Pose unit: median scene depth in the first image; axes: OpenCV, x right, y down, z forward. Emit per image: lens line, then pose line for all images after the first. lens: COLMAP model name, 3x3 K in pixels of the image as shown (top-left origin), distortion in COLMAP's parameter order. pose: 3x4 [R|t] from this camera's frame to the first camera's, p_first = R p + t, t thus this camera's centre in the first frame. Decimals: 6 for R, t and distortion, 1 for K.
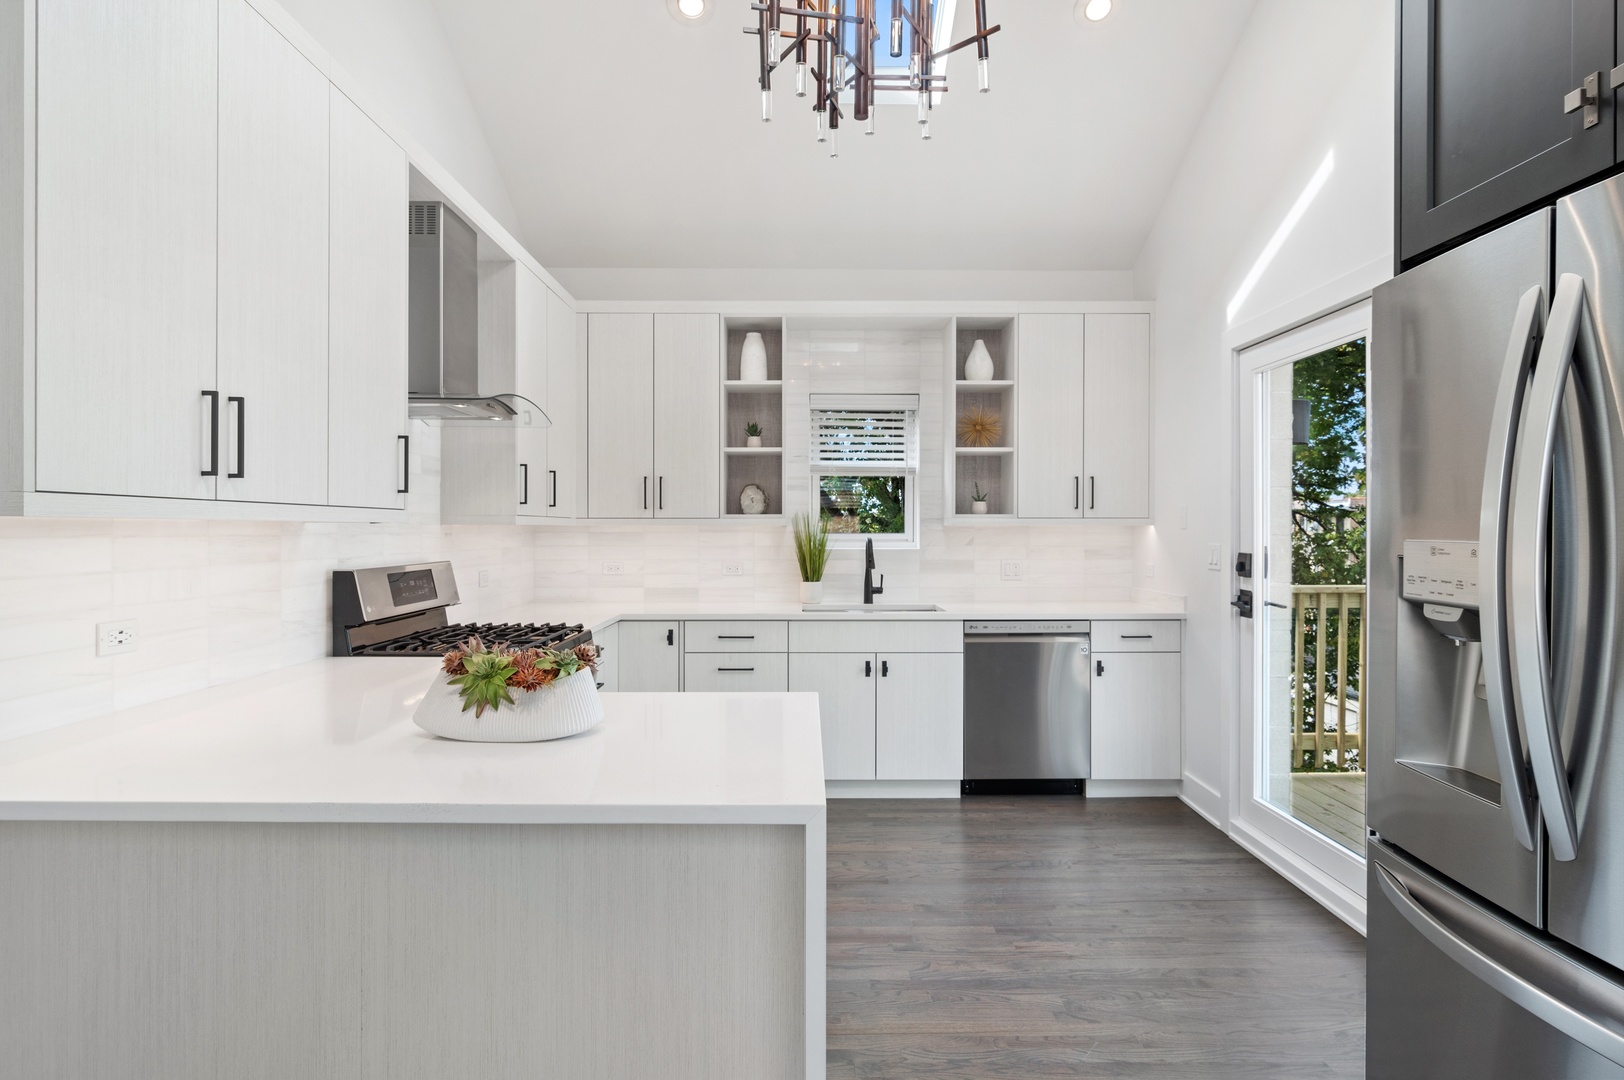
lens RADIAL K [[877.3, 0, 810.3], [0, 877.3, 544.5], [0, 0, 1]] dist [-0.003112, 0.001936]
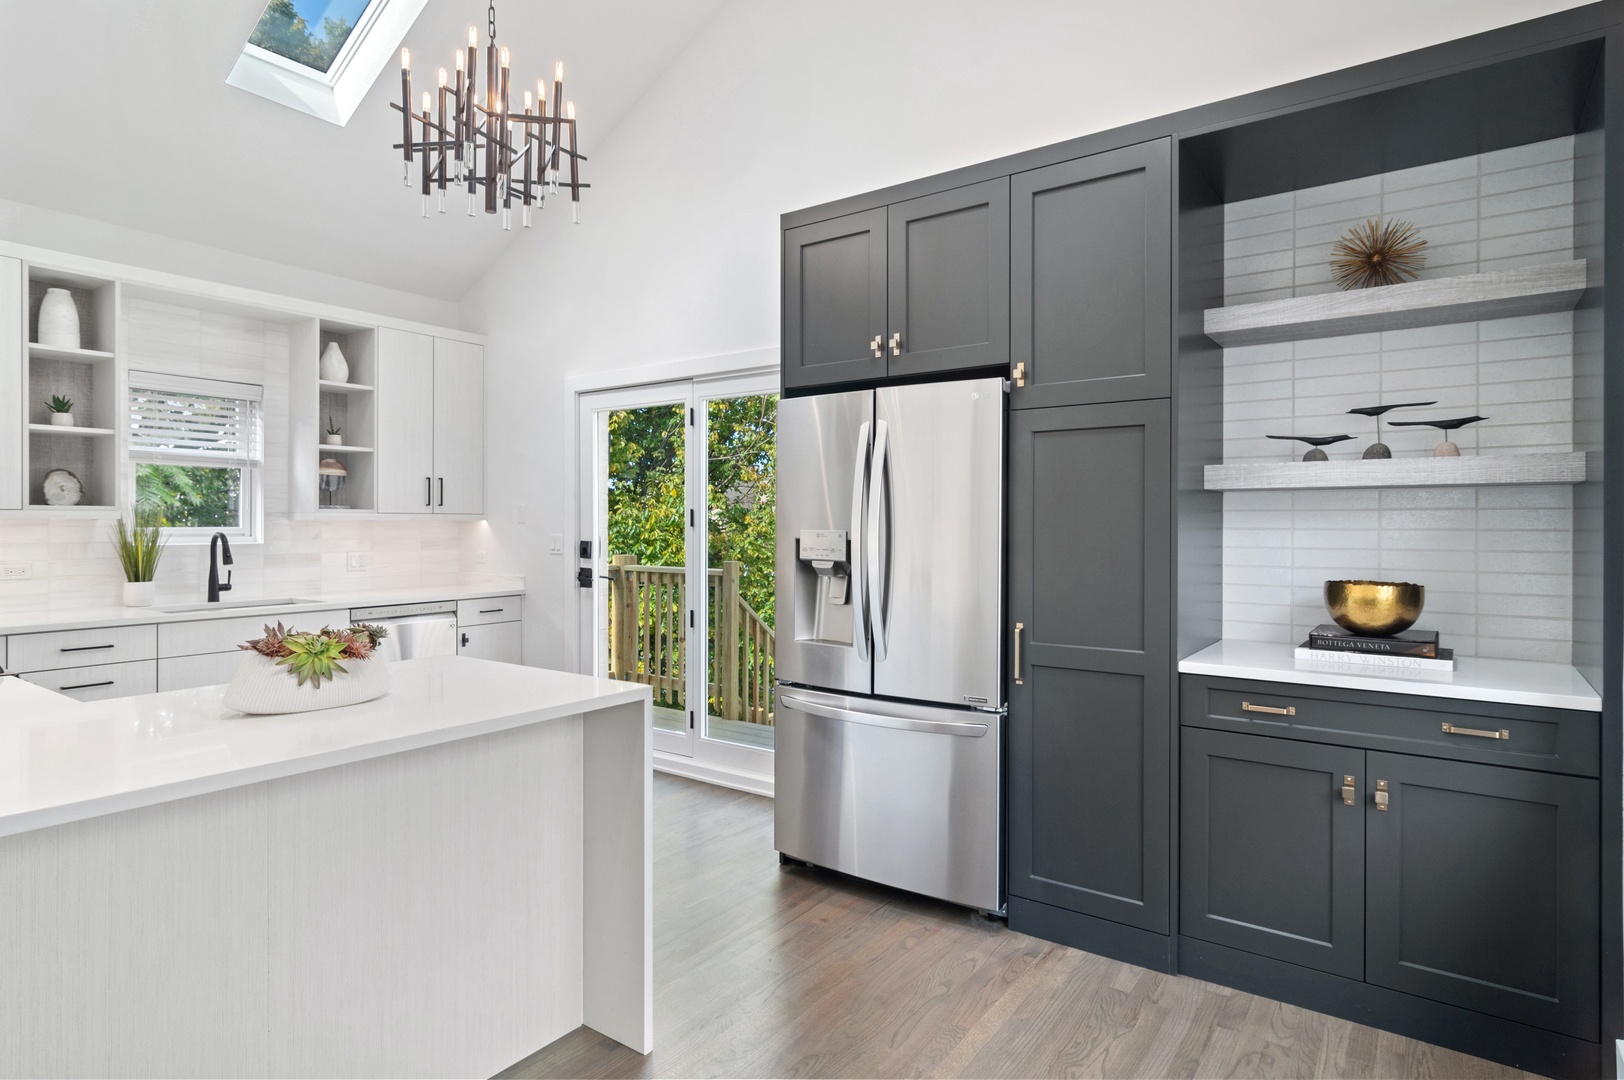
lens RADIAL K [[877.3, 0, 797.5], [0, 877.3, 548.8], [0, 0, 1]] dist [-0.003112, 0.001936]
pose [[0.590858, -0.022422, 0.806464, -0.334017], [0.011813, 0.999747, 0.019141, -0.000358], [-0.806689, -0.001783, 0.590973, -0.067729]]
